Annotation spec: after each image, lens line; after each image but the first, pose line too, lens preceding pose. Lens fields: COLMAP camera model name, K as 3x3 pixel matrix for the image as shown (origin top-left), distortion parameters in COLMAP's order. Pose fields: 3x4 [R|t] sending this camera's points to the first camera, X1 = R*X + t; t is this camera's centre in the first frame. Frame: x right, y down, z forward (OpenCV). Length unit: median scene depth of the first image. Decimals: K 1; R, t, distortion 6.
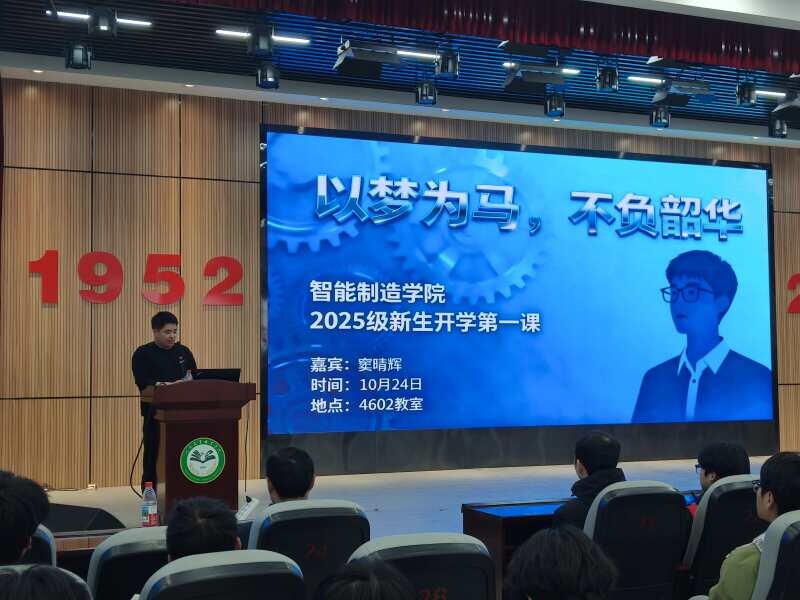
lens RADIAL K [[1117.9, 0, 396.5], [0, 1117.9, 298.0], [0, 0, 1]] dist [0.082436, 0.000000]
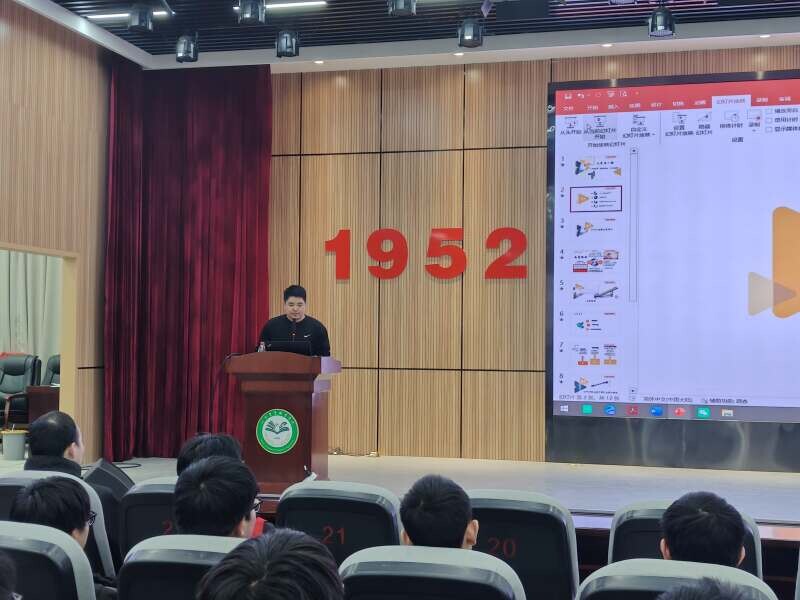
lens RADIAL K [[1117.9, 0, 402.7], [0, 1117.9, 305.7], [0, 0, 1]] dist [0.082436, 0.000000]
pose [[0.790973, -0.004144, -0.611837, 0.345774], [0.021294, 0.999558, 0.020758, 0.008016], [0.611481, -0.029447, 0.790711, 0.174526]]
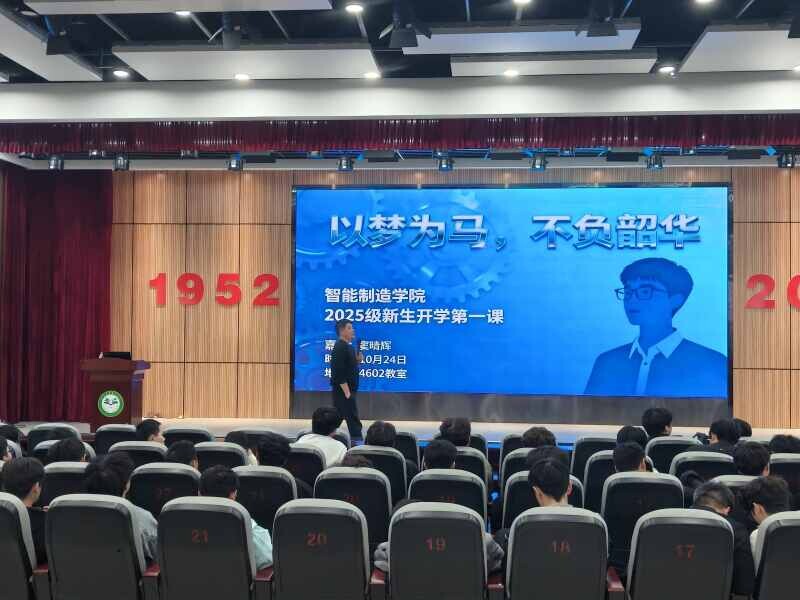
lens RADIAL K [[951.4, 0, 406.3], [0, 951.4, 303.9], [0, 0, 1]] dist [0.052818, 0.000000]
pose [[0.879381, 0.004524, -0.476097, 0.607579], [0.013692, 0.999301, 0.034785, -0.036648], [0.475922, -0.037108, 0.878705, -0.056880]]
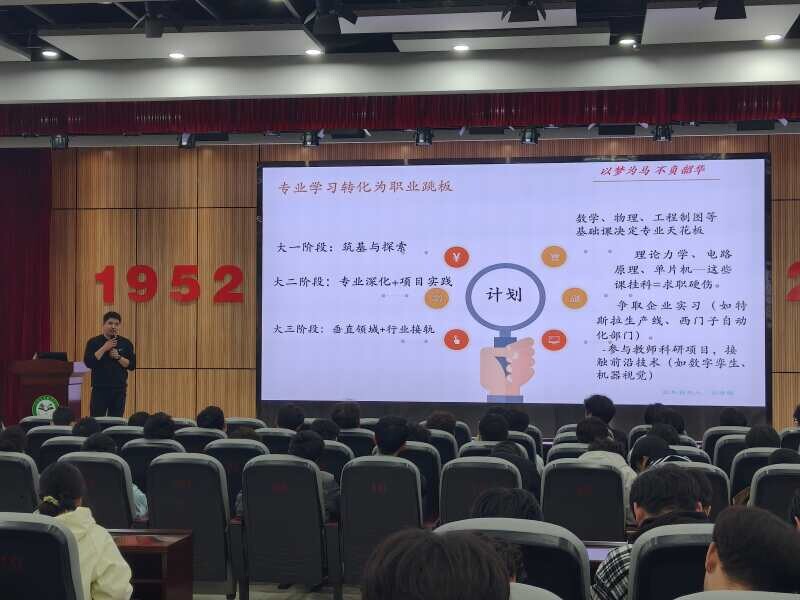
lens RADIAL K [[1319.3, 0, 403.1], [0, 1319.3, 303.9], [0, 0, 1]] dist [0.098504, 0.000000]
pose [[0.850268, -0.001658, -0.526347, 0.805805], [0.021900, 0.999241, 0.032228, -0.035524], [0.525894, -0.038930, 0.849659, -0.213335]]
